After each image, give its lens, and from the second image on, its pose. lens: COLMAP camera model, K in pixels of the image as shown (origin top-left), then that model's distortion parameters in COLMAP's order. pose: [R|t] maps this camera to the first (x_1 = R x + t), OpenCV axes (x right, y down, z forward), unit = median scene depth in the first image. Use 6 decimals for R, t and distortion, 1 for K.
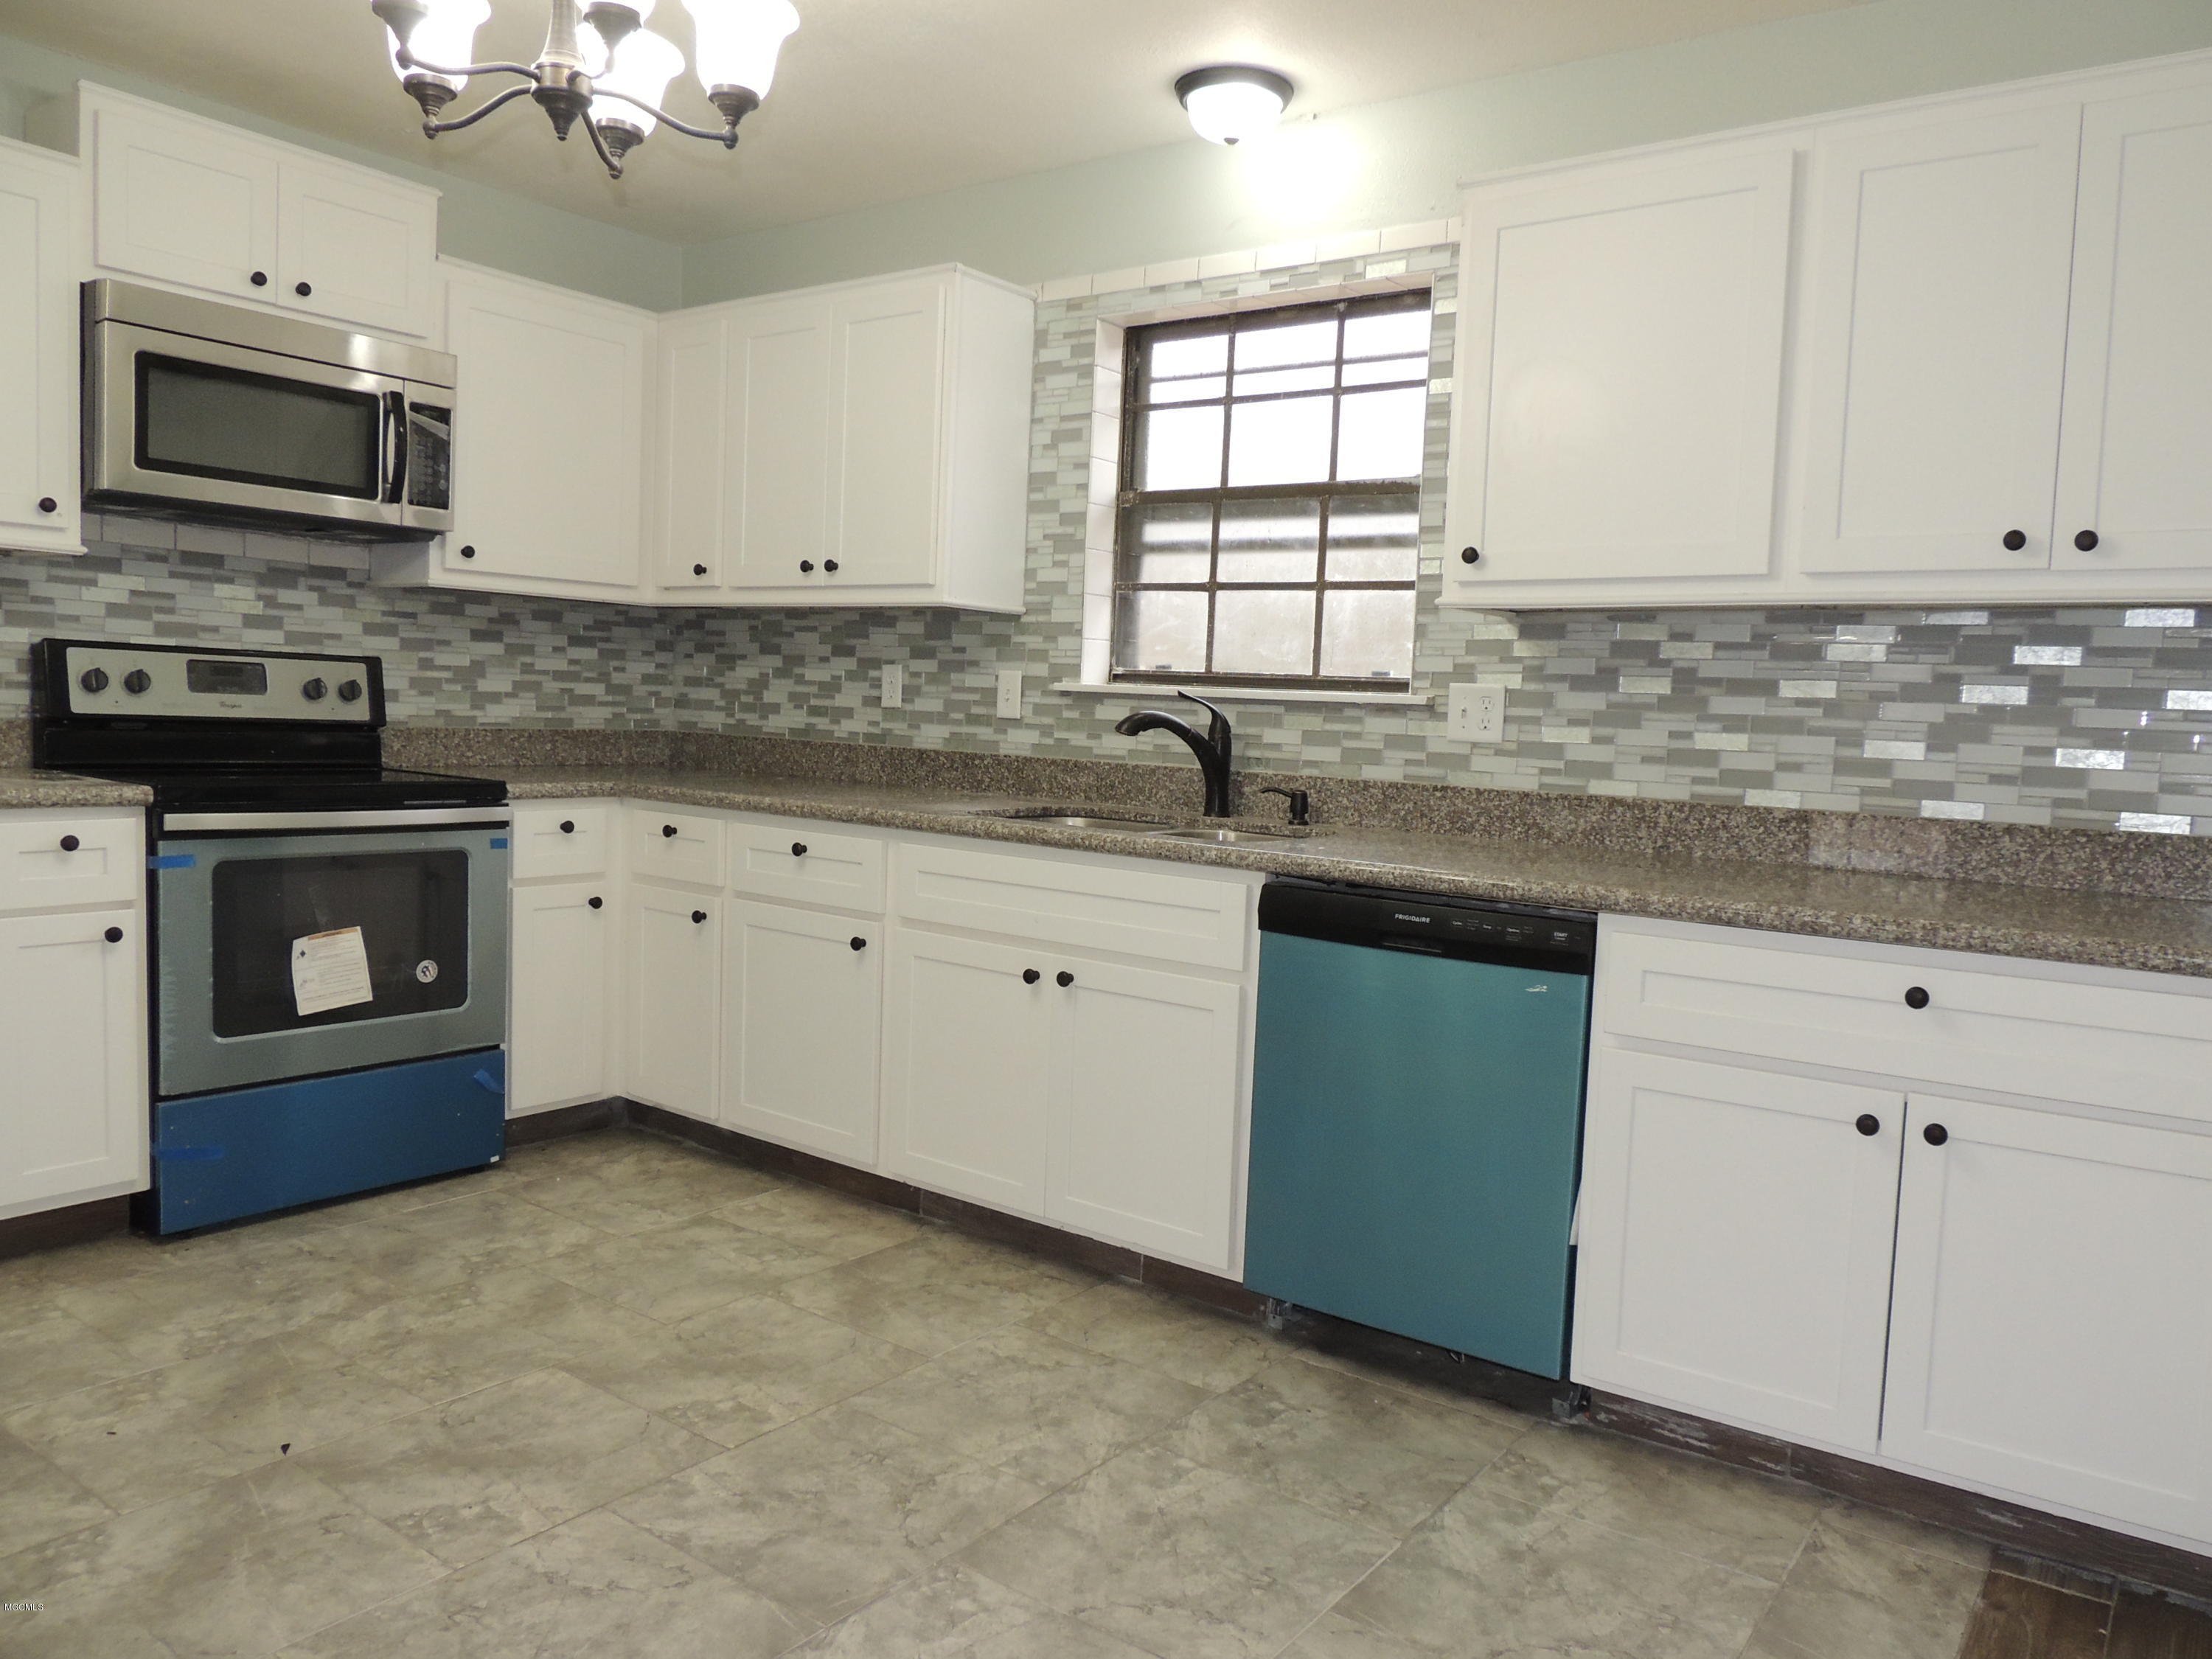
lens RADIAL K [[1558.0, 0, 1120.5], [0, 1558.0, 838.4], [0, 0, 1]] dist [-0.030654, -0.001279]
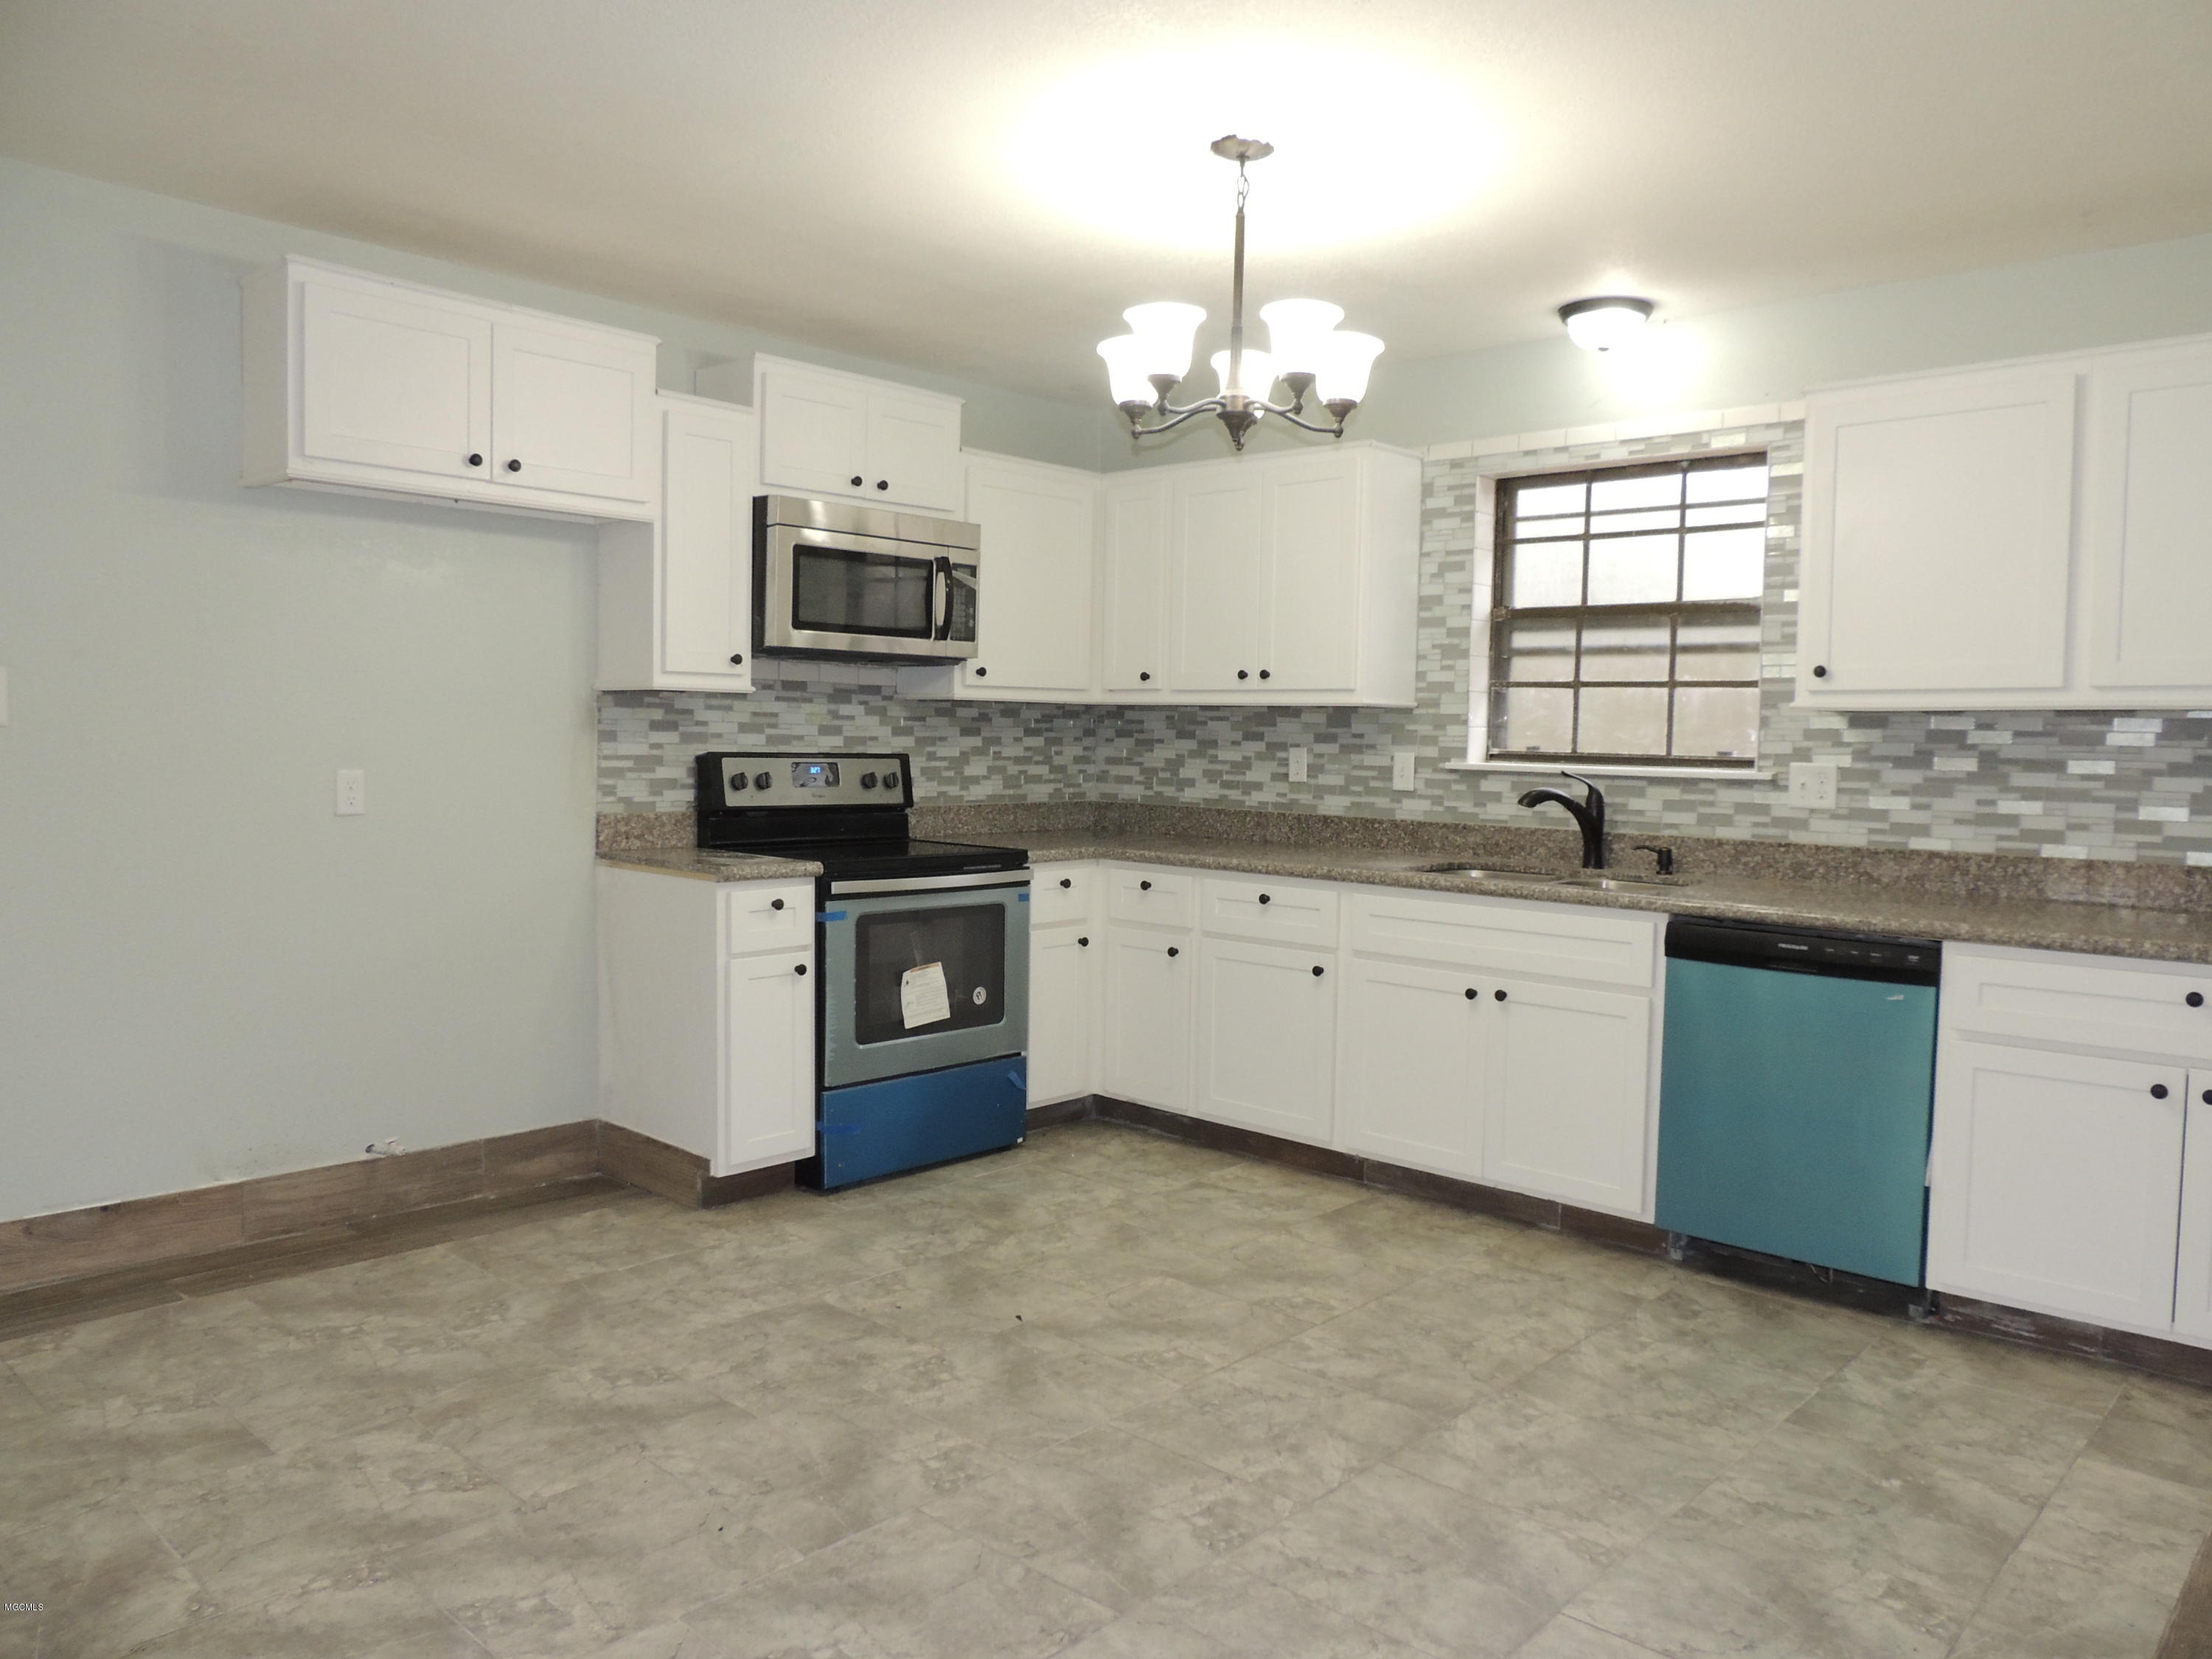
lens RADIAL K [[1558.0, 0, 1105.1], [0, 1558.0, 842.1], [0, 0, 1]] dist [-0.030654, -0.001279]
pose [[0.992583, -0.018589, -0.120137, -0.187888], [0.016527, 0.999699, -0.018137, -0.019707], [0.120438, 0.016016, 0.992592, -0.318701]]
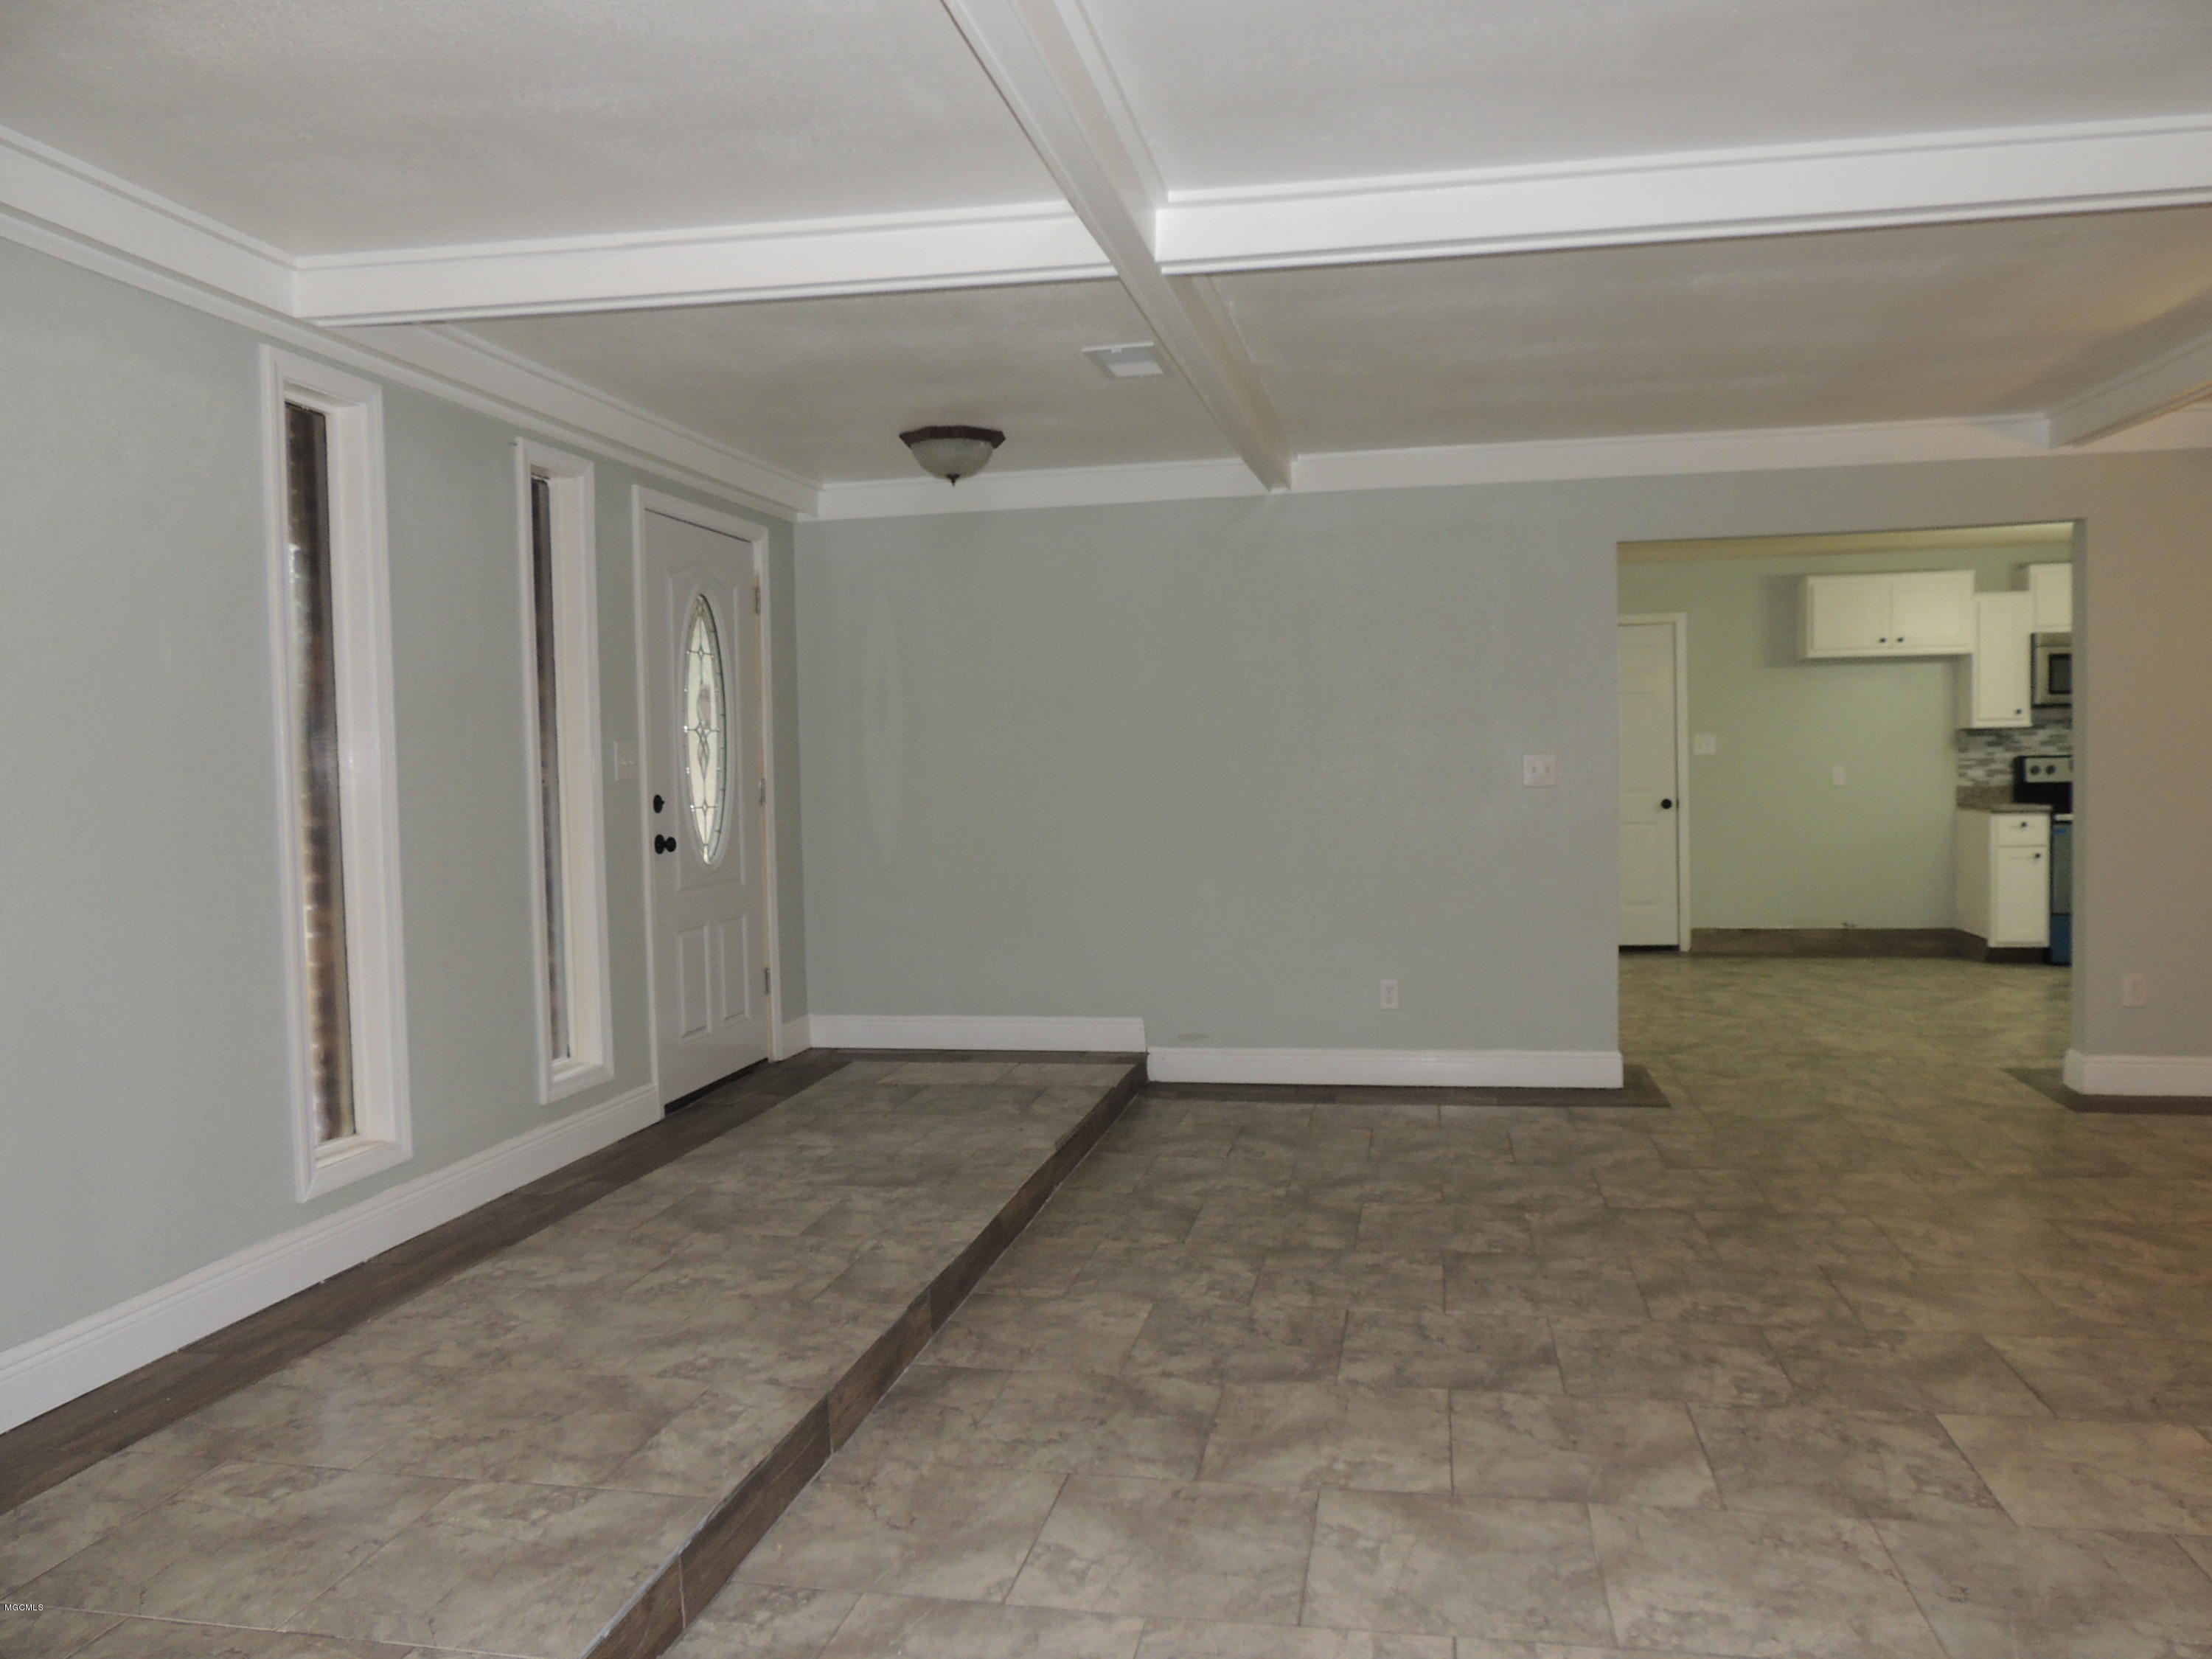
lens RADIAL K [[1558.0, 0, 1116.3], [0, 1558.0, 840.6], [0, 0, 1]] dist [-0.030654, -0.001279]
pose [[0.417009, -0.010211, -0.908845, 1.150878], [-0.035990, 0.998967, -0.027737, 0.158958], [0.908190, 0.044275, 0.416211, -1.634000]]
